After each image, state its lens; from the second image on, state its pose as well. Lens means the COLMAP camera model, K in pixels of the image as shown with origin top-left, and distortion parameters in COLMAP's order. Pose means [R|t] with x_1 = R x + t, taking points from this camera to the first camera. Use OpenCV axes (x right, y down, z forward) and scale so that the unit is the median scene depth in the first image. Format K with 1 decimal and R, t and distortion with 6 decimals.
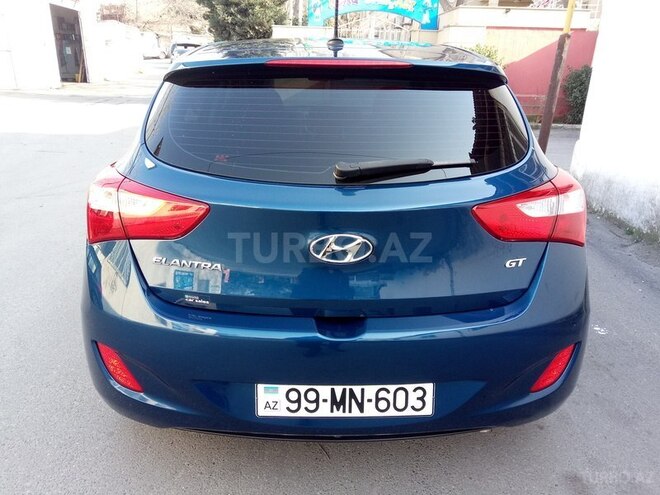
lens RADIAL K [[492.8, 0, 330.0], [0, 492.8, 247.5], [0, 0, 1]] dist [0.018847, -0.010564]
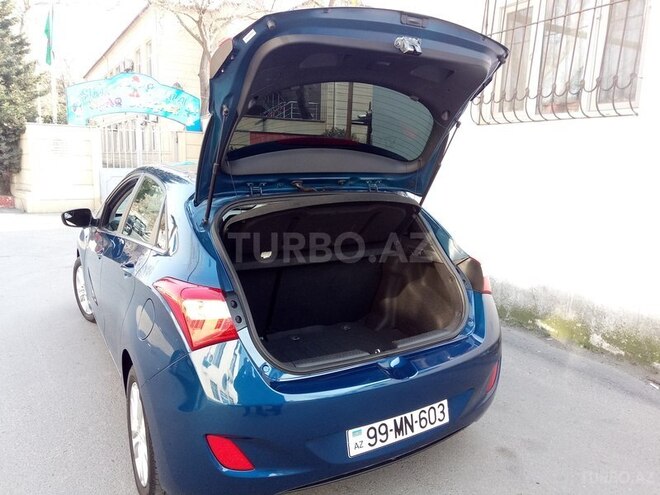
lens RADIAL K [[492.8, 0, 330.0], [0, 492.8, 247.5], [0, 0, 1]] dist [0.018847, -0.010564]
pose [[0.869552, -0.090771, 0.485427, -0.778455], [0.172070, 0.977054, -0.125530, -0.044192], [-0.462894, 0.192682, 0.865218, -0.210739]]
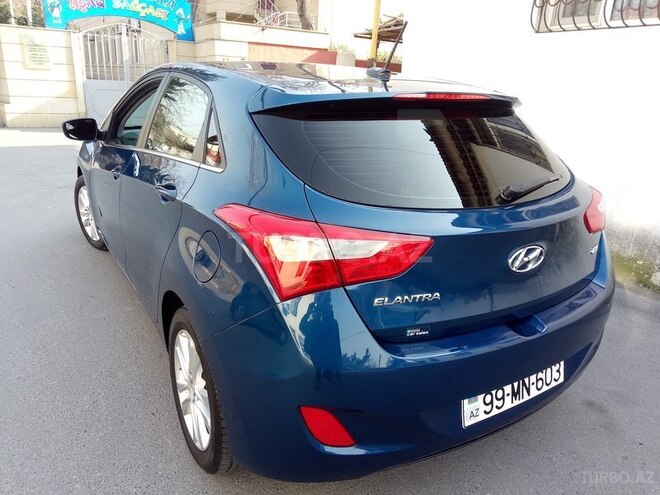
lens RADIAL K [[492.8, 0, 330.0], [0, 492.8, 247.5], [0, 0, 1]] dist [0.018847, -0.010564]
pose [[0.857925, -0.147132, 0.492256, -0.868274], [0.154715, 0.987629, 0.025553, -0.116012], [-0.489926, 0.054237, 0.870075, 0.191935]]
